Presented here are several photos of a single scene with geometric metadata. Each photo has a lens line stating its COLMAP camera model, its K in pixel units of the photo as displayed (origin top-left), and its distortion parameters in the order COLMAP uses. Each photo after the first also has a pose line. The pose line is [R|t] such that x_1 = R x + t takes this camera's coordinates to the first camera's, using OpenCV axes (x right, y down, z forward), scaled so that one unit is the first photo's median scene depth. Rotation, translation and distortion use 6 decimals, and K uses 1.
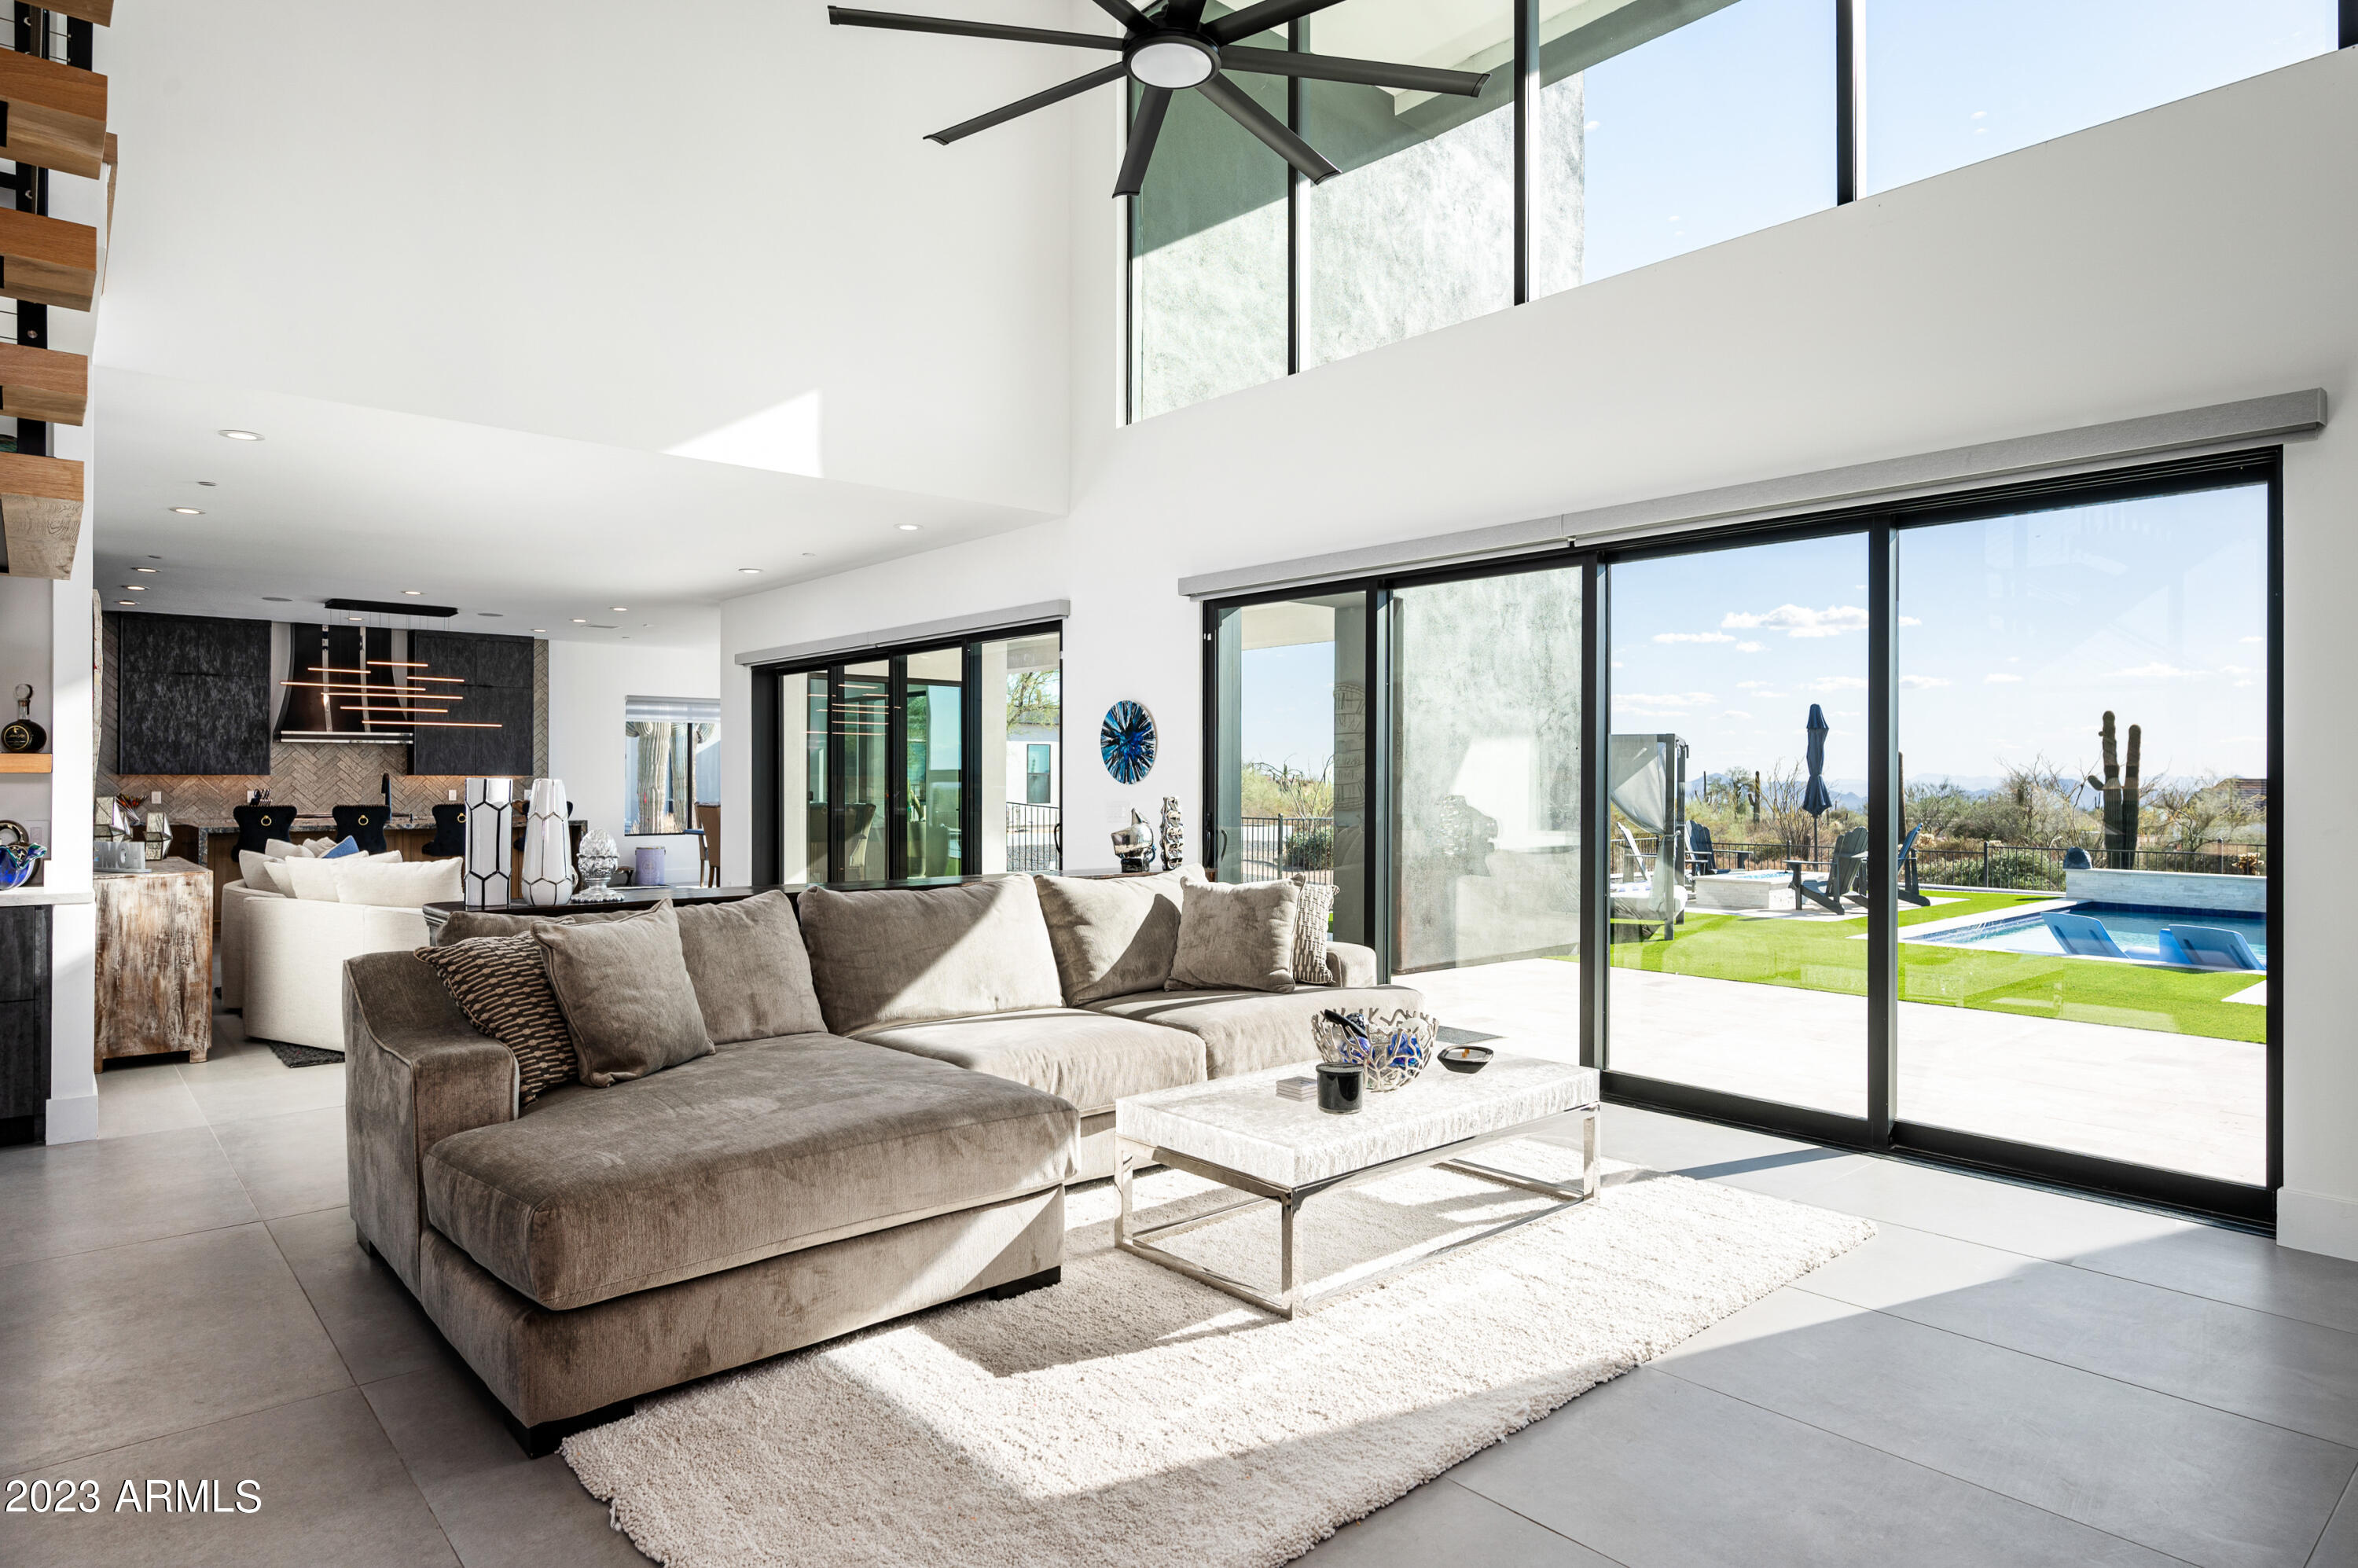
lens RADIAL K [[1318.7, 0, 1181.4], [0, 1318.7, 780.9], [0, 0, 1]] dist [0.005906, 0.000968]
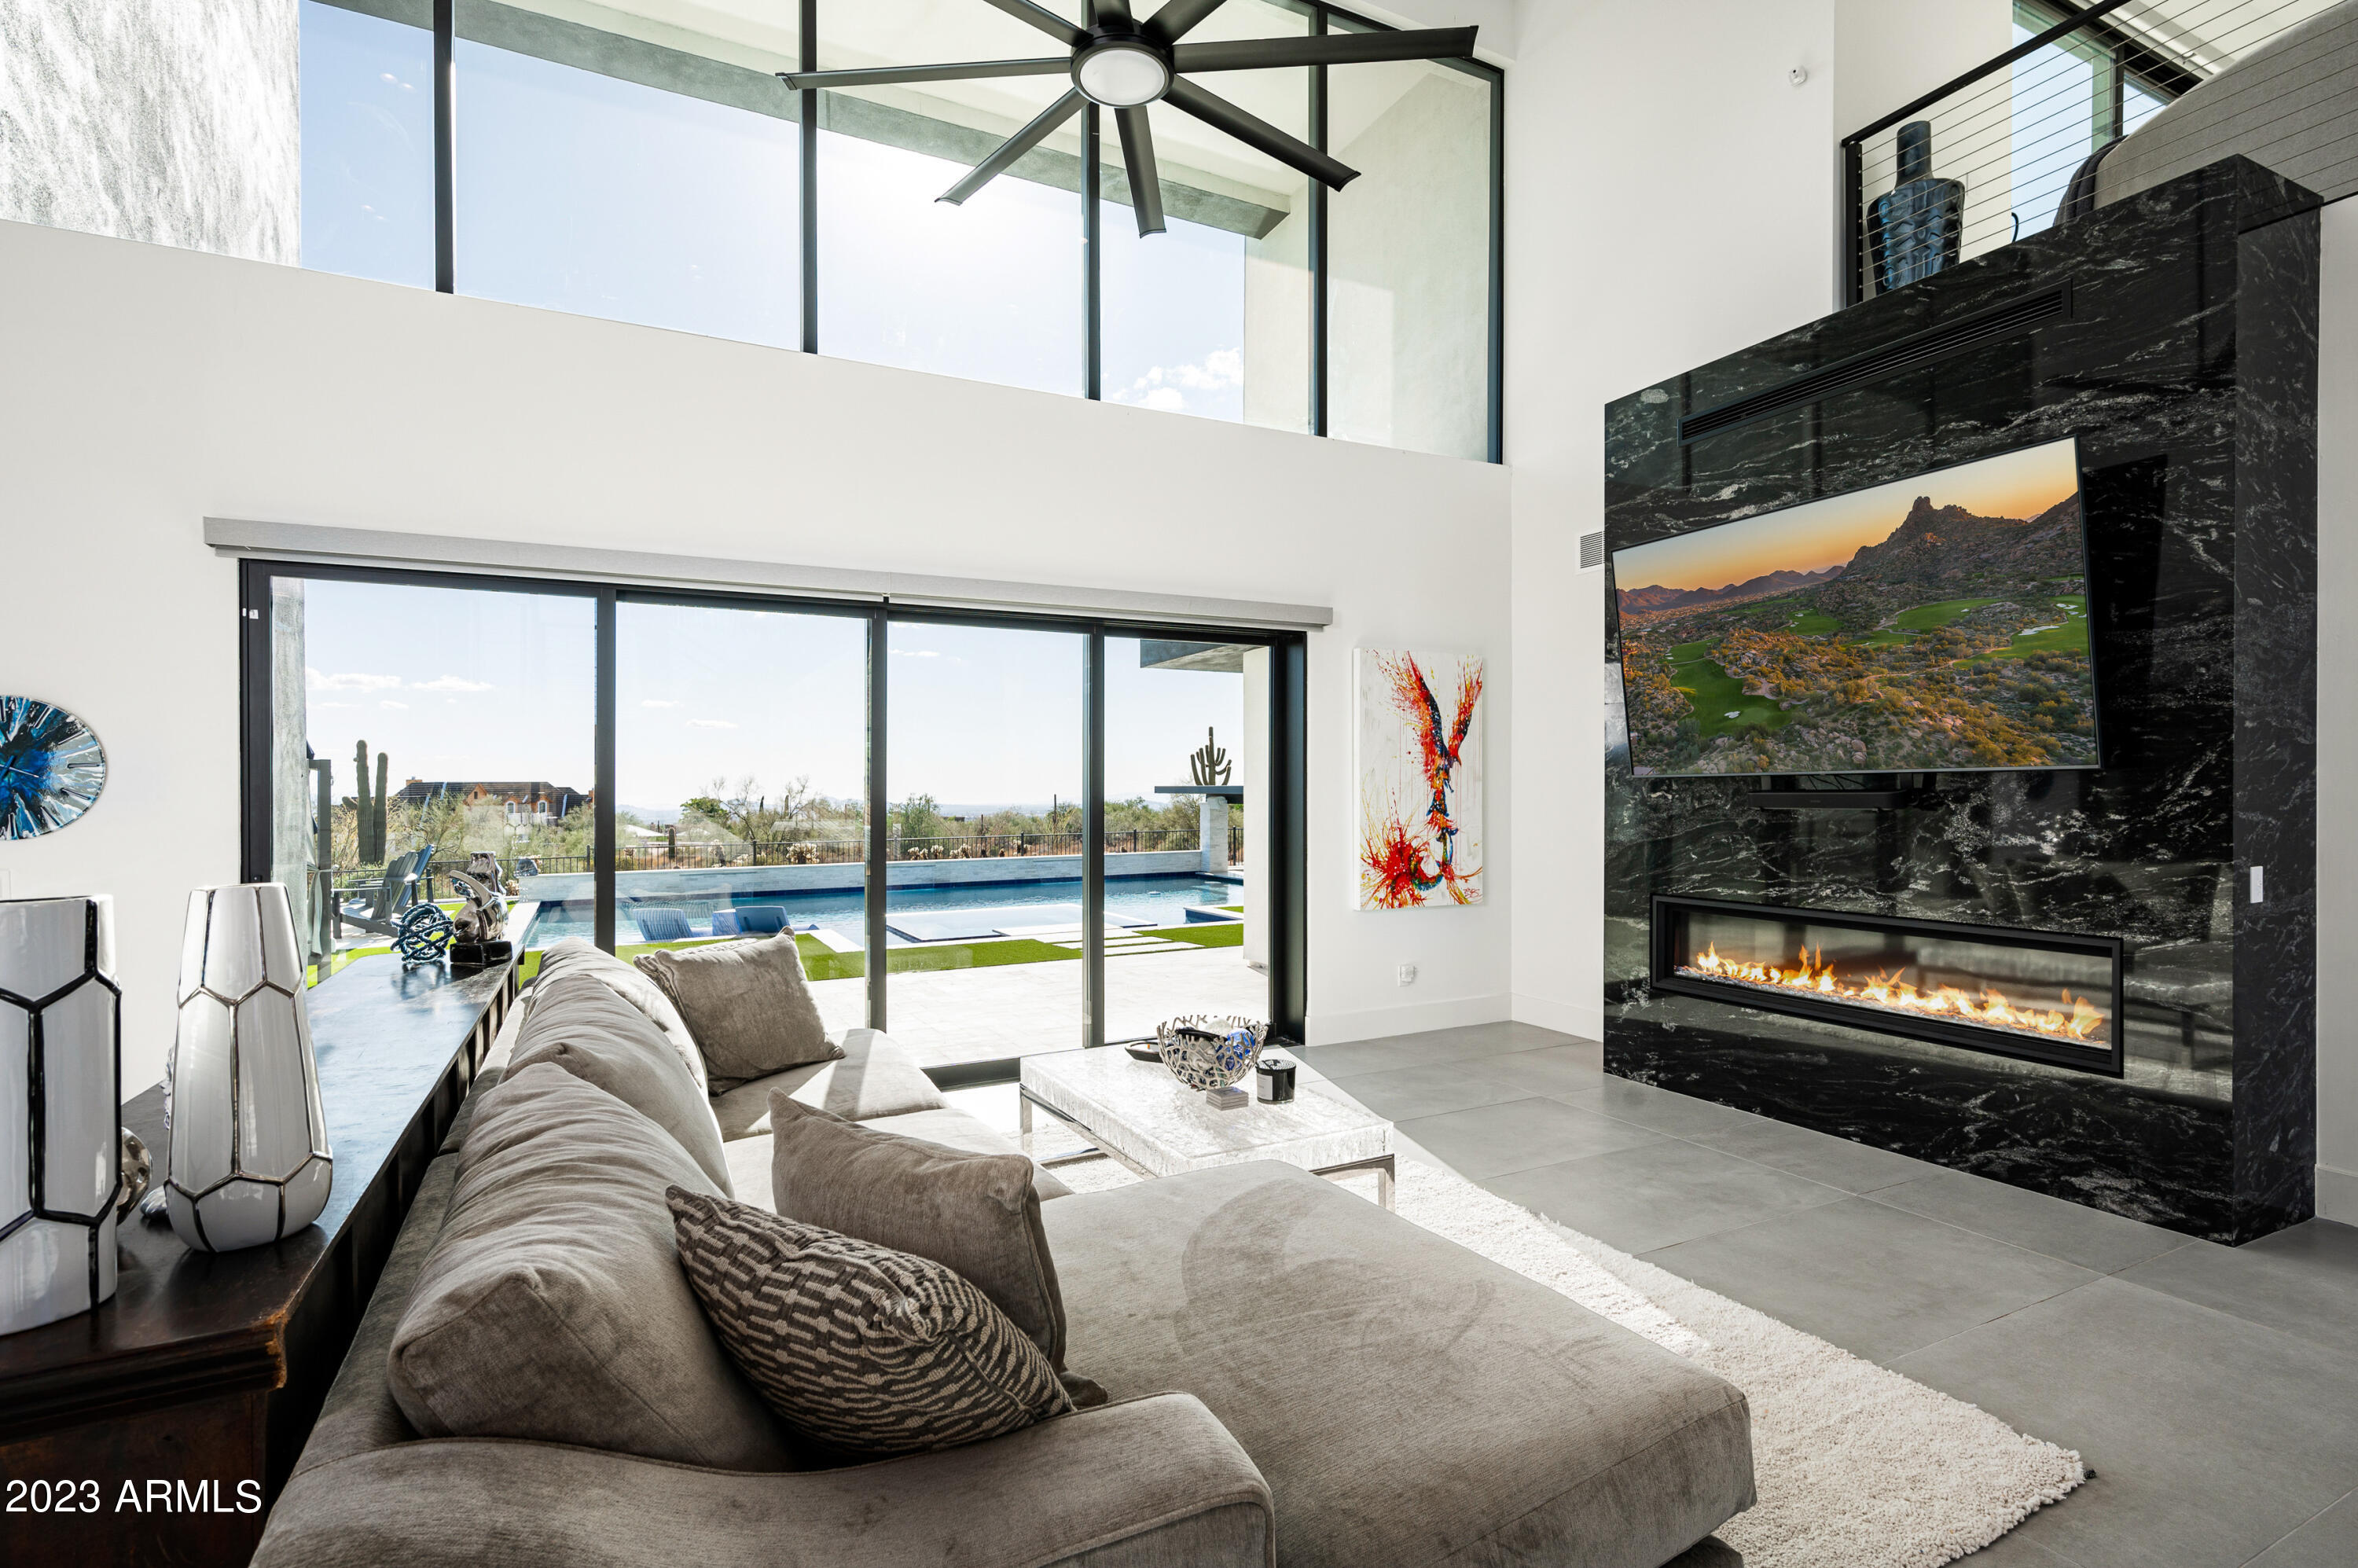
lens RADIAL K [[1135.5, 0, 1178.3], [0, 1135.5, 794.8], [0, 0, 1]] dist [0.014666, -0.000037]
pose [[0.257272, -0.009276, 0.966294, -0.503033], [0.012685, 0.999900, 0.006222, -0.016992], [-0.966256, 0.010656, 0.257364, 0.465191]]
